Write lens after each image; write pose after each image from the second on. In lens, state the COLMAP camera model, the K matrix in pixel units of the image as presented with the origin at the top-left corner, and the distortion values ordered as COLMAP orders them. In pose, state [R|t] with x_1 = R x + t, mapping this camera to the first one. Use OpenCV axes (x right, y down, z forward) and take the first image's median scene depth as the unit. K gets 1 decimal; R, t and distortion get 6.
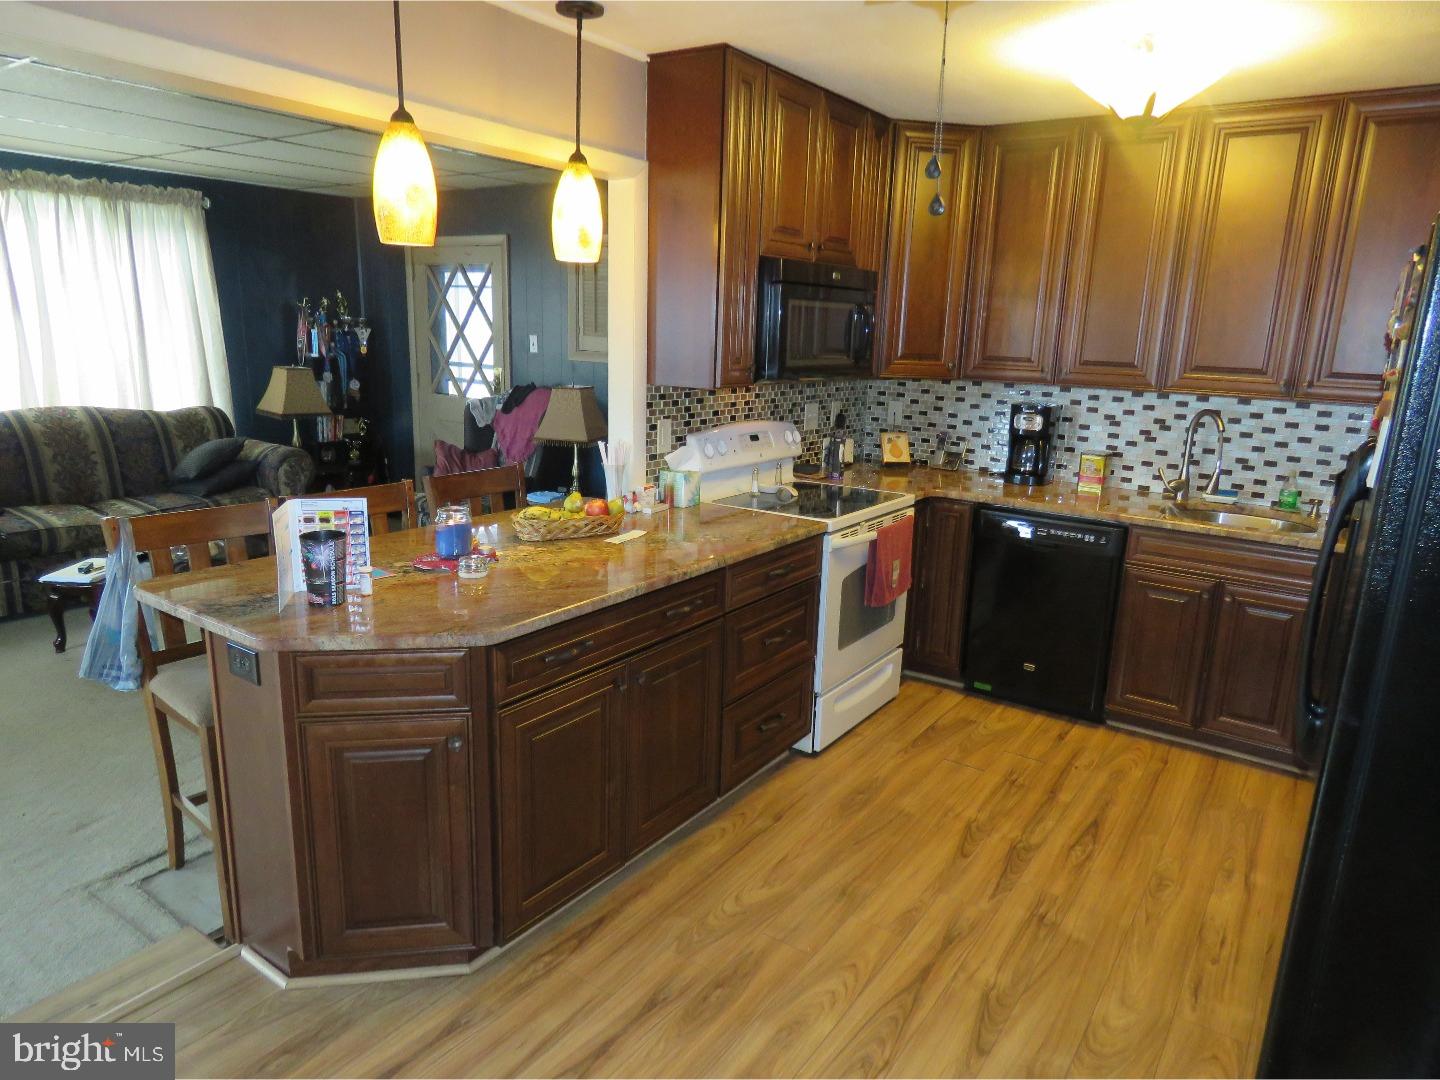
lens RADIAL K [[914.7, 0, 717.9], [0, 914.7, 543.3], [0, 0, 1]] dist [-0.006907, 0.002698]
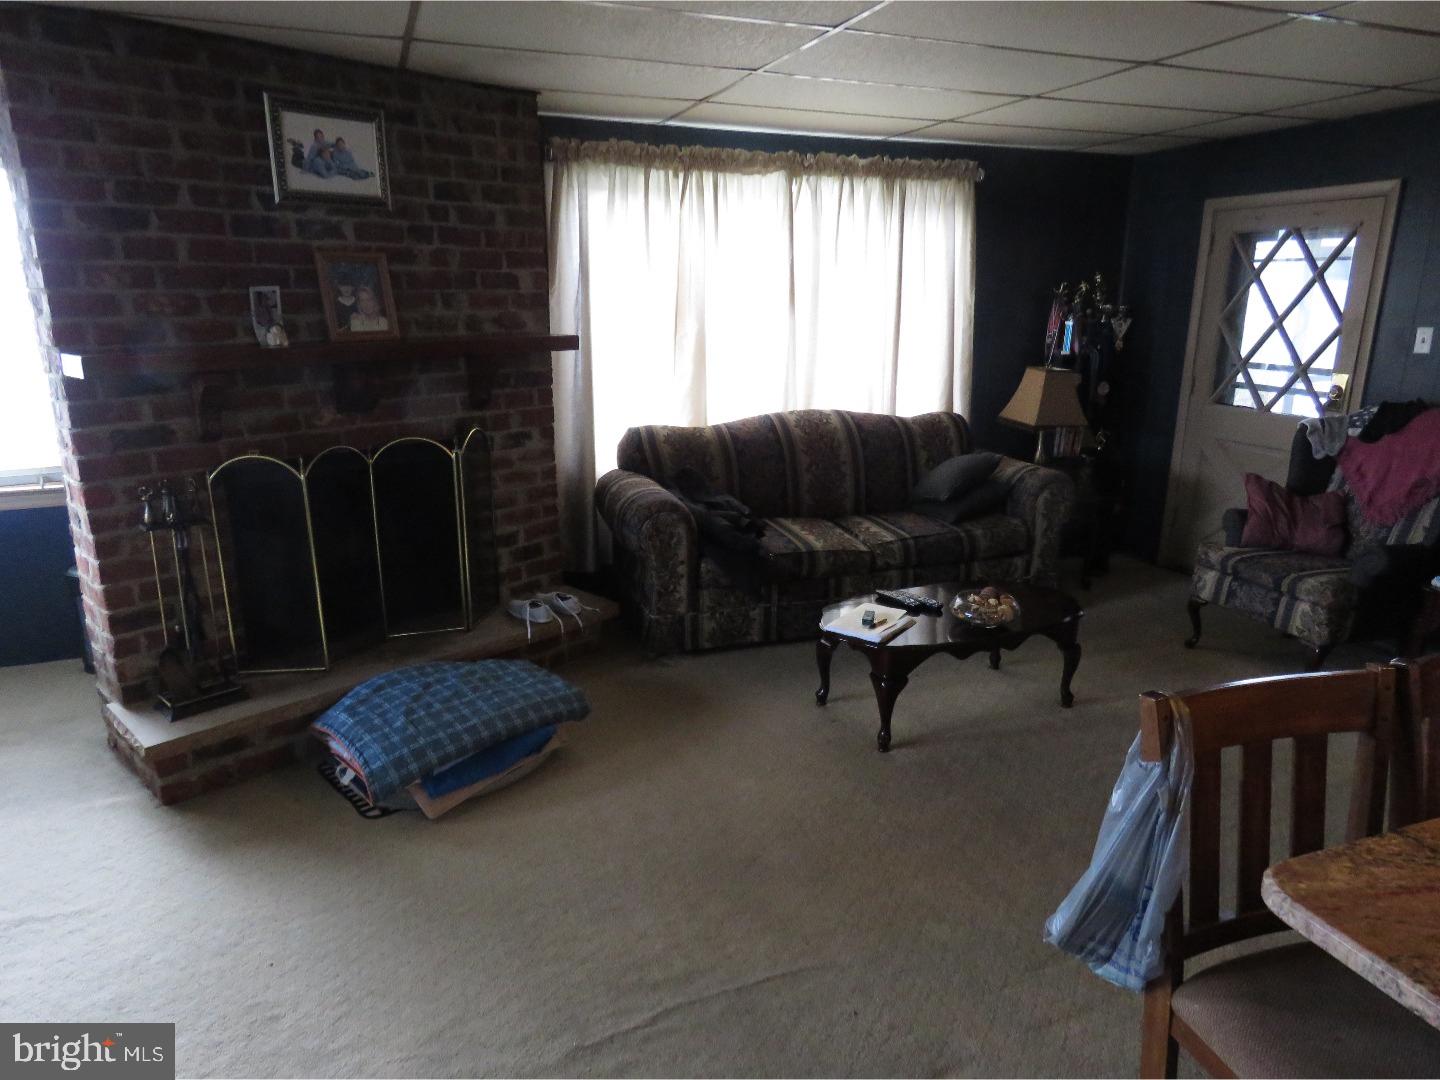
lens RADIAL K [[914.7, 0, 717.9], [0, 914.7, 543.3], [0, 0, 1]] dist [-0.006907, 0.002698]
pose [[0.818926, 0.123173, -0.560525, -0.242352], [-0.113120, 0.992180, 0.052759, -0.048581], [0.562640, 0.020201, 0.826455, 0.163685]]
